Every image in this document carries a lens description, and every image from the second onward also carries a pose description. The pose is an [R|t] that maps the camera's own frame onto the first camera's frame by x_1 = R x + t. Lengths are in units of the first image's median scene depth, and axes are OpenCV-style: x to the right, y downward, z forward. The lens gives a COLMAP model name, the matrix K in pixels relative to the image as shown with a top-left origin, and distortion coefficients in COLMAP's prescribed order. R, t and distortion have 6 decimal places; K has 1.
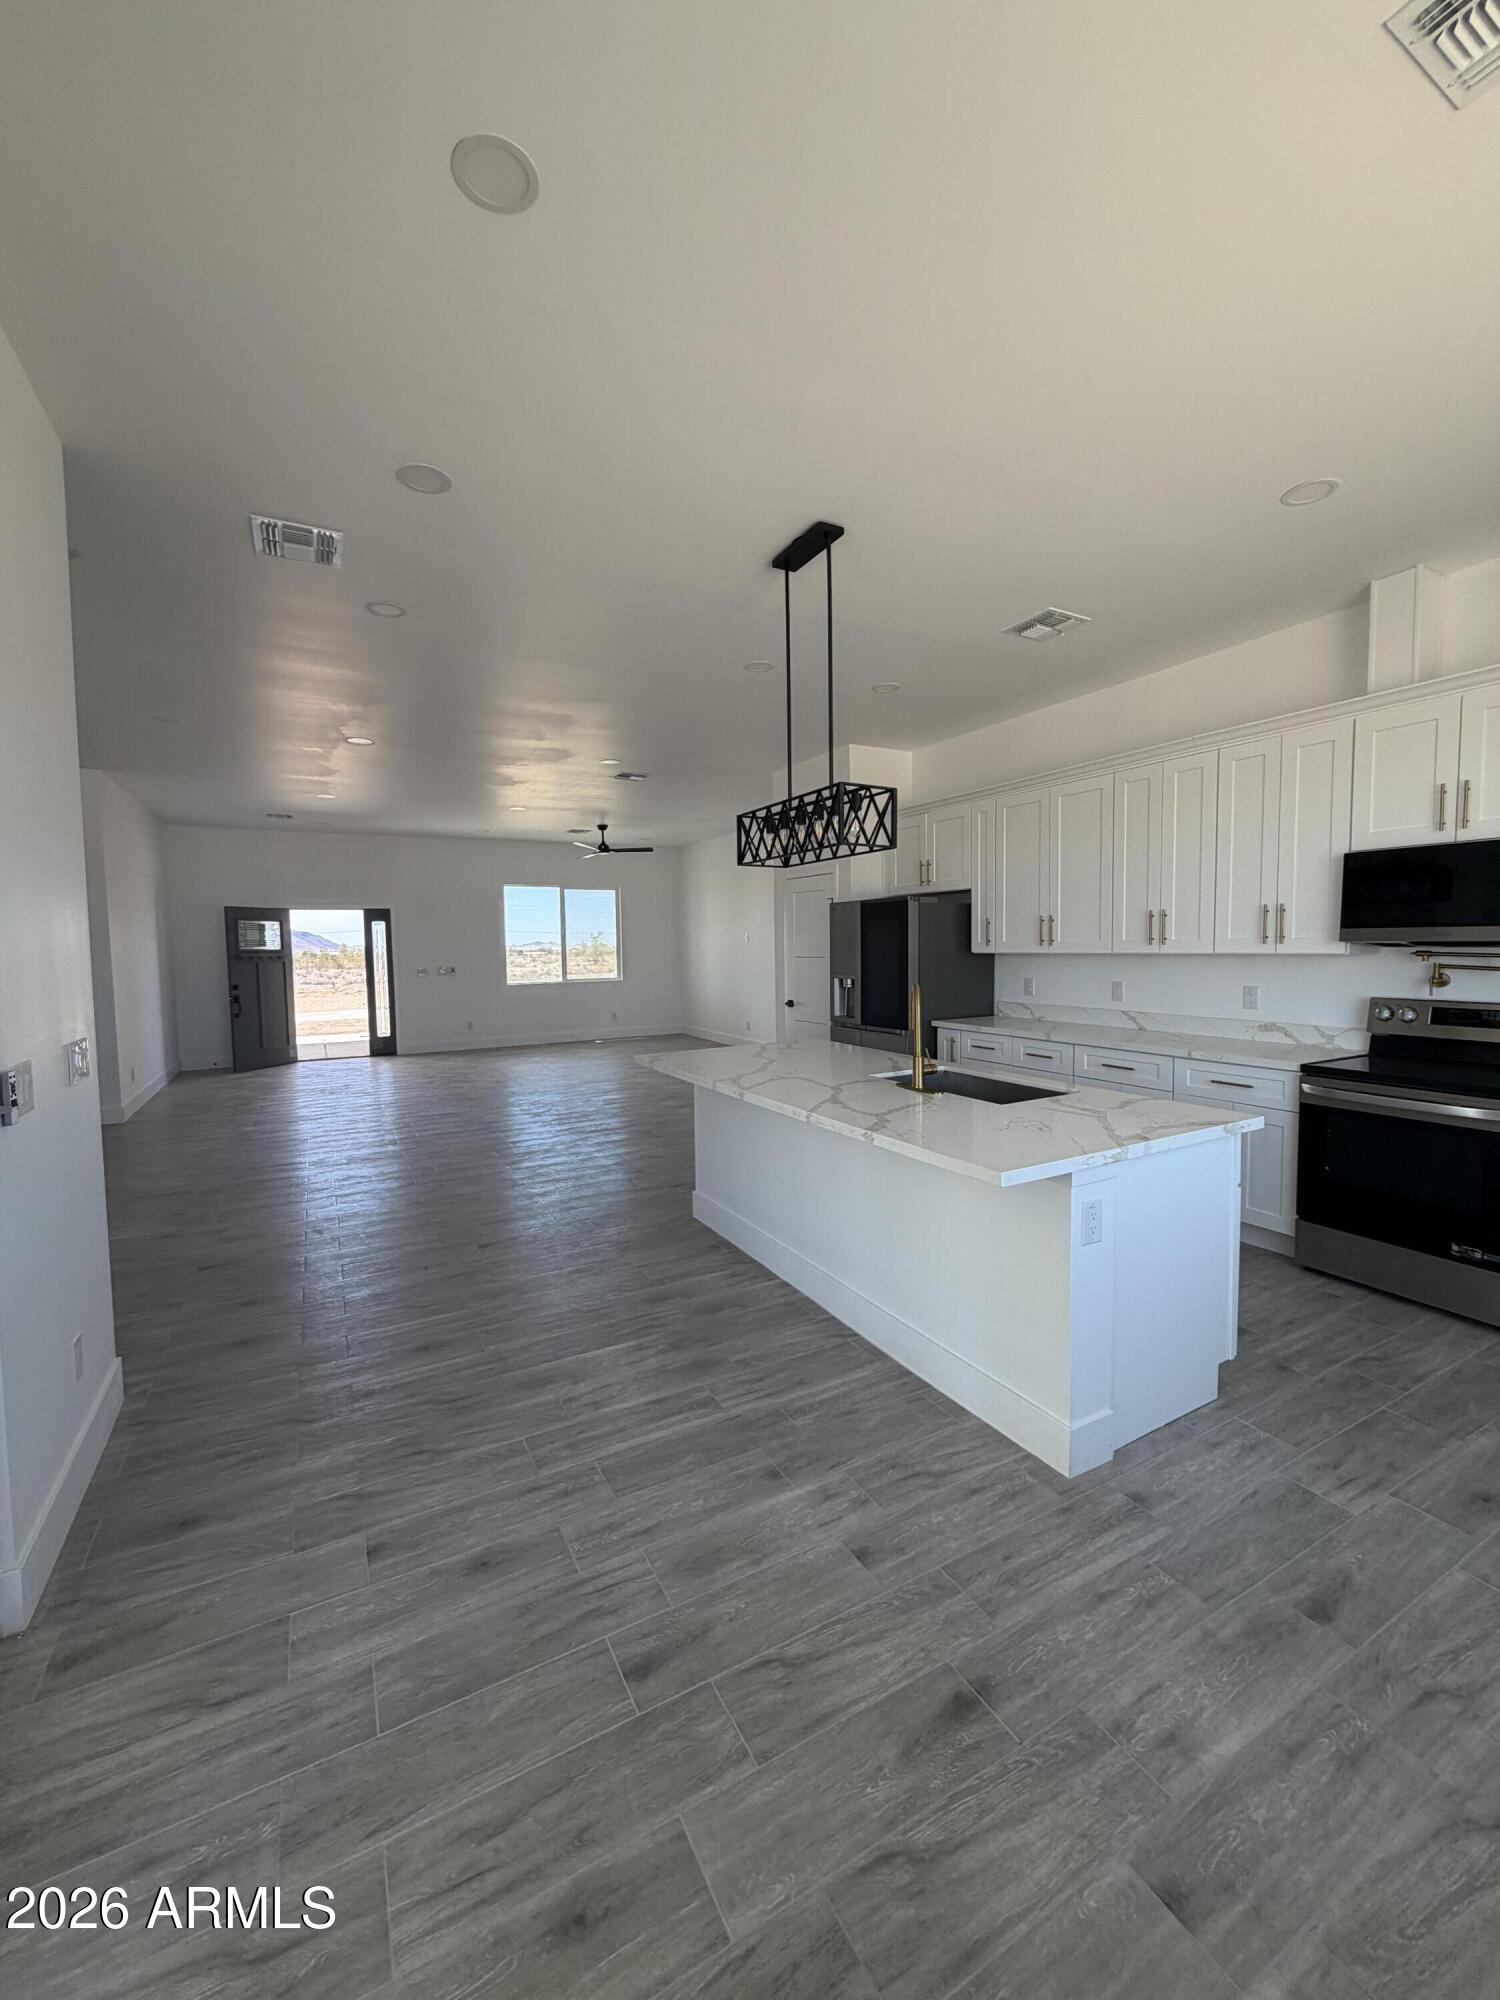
lens RADIAL K [[801.8, 0, 750.0], [0, 801.8, 1000.0], [0, 0, 1]] dist [-0.001172, -0.000182]
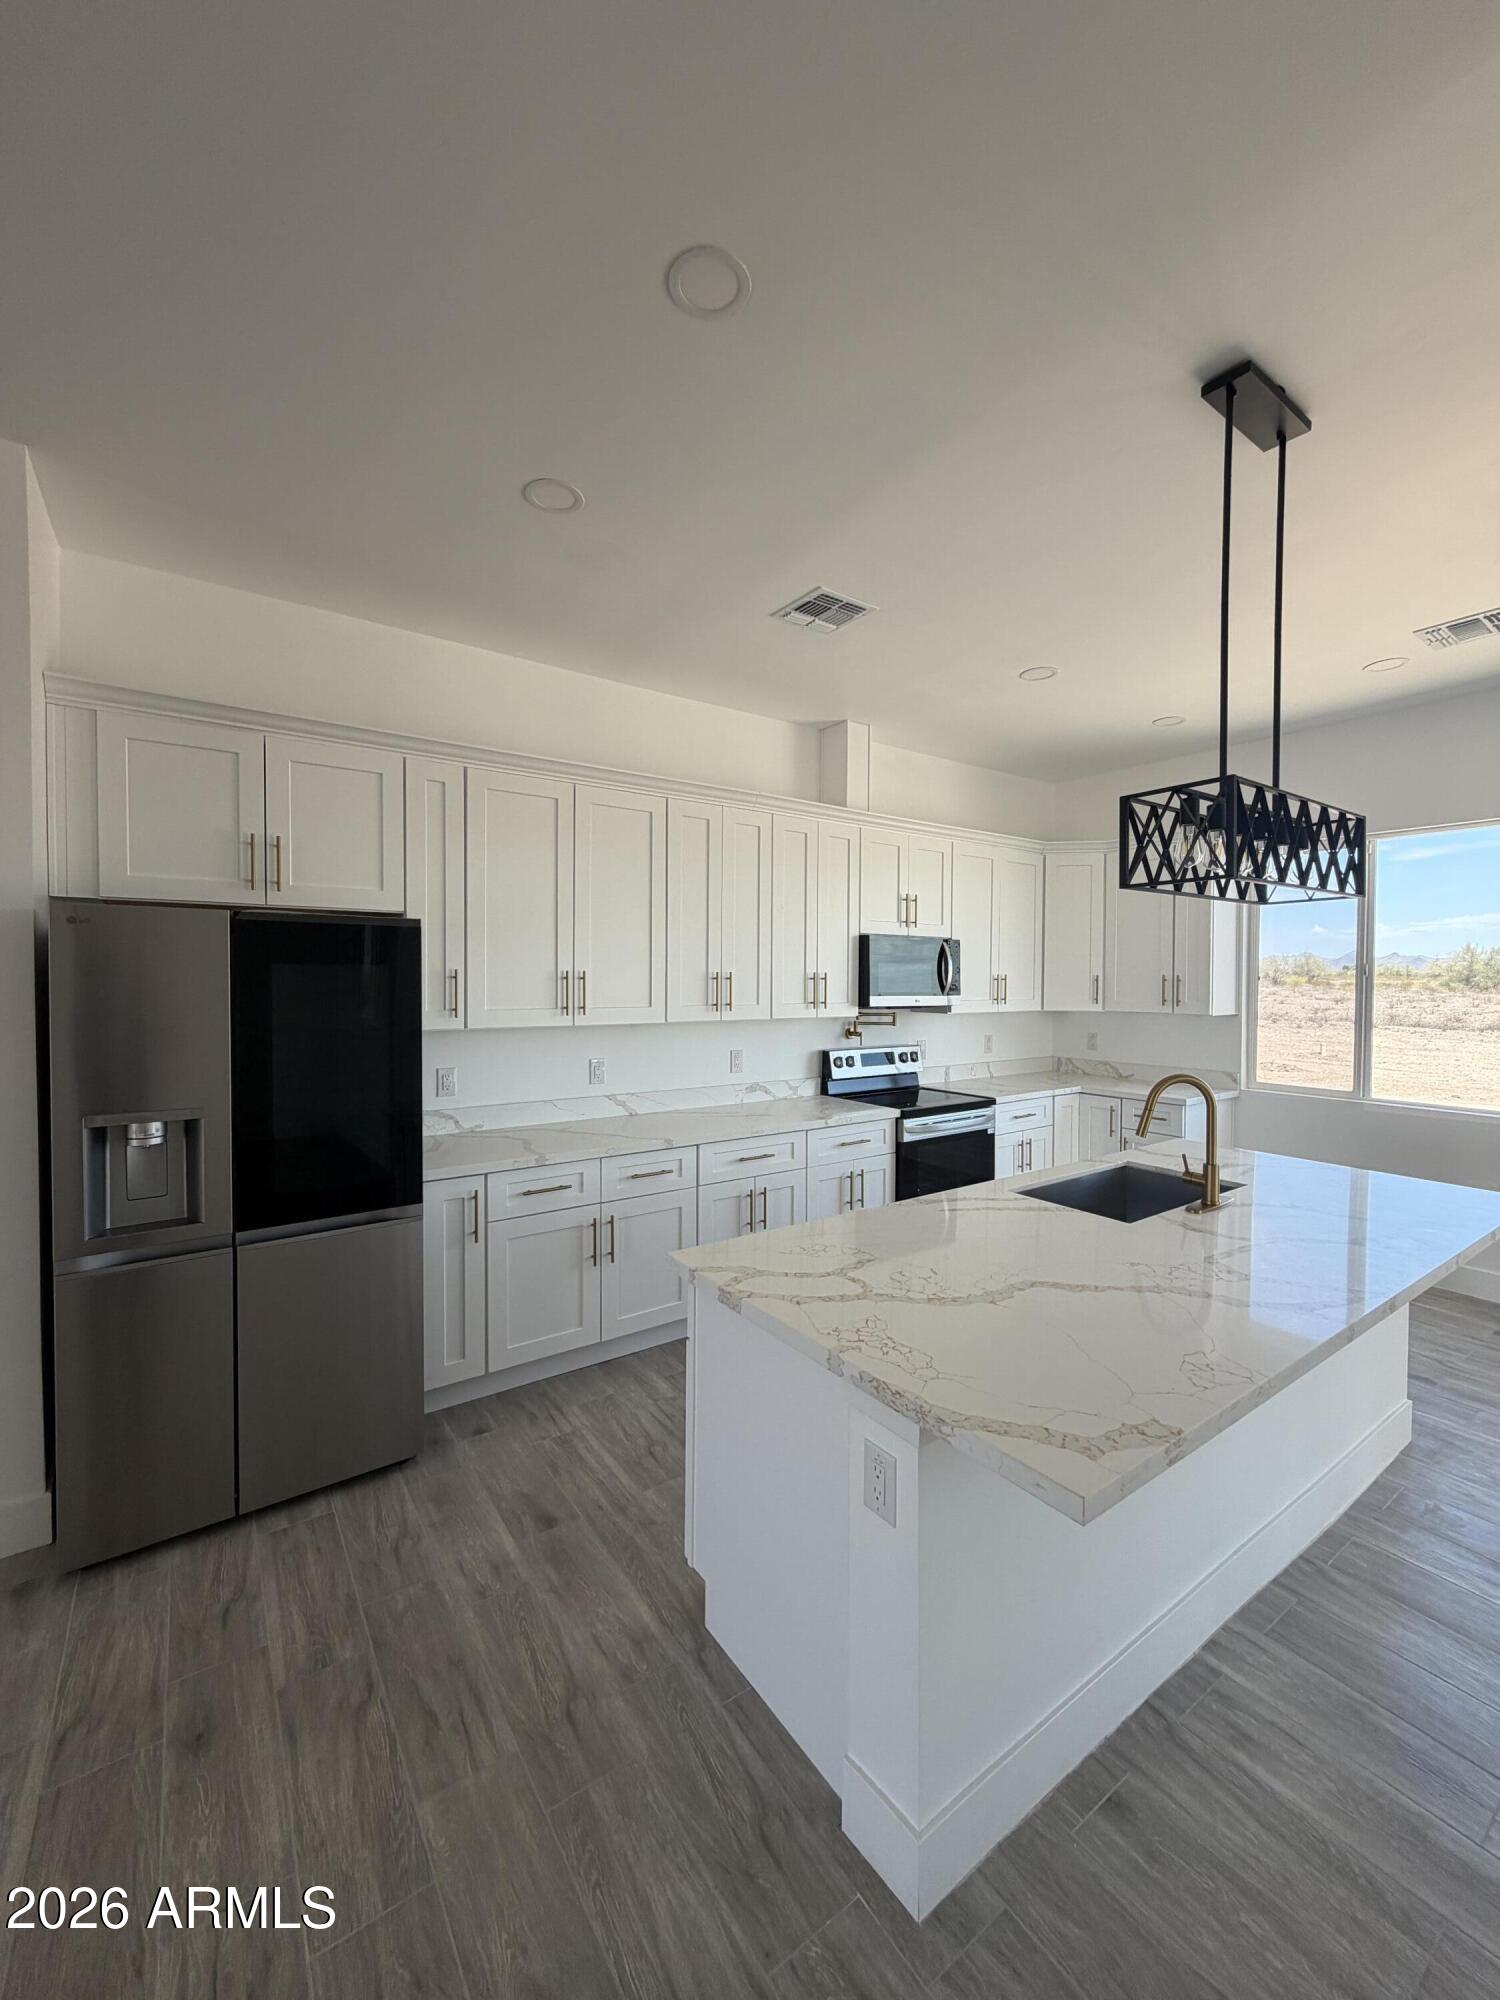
lens RADIAL K [[787.9, 0, 788.9], [0, 787.9, 996.7], [0, 0, 1]] dist [0.003037, 0.000181]
pose [[-0.126442, -0.009384, 0.991930, -0.383201], [0.064647, 0.997752, 0.017680, -0.102396], [-0.989865, 0.066361, -0.125551, 1.115574]]
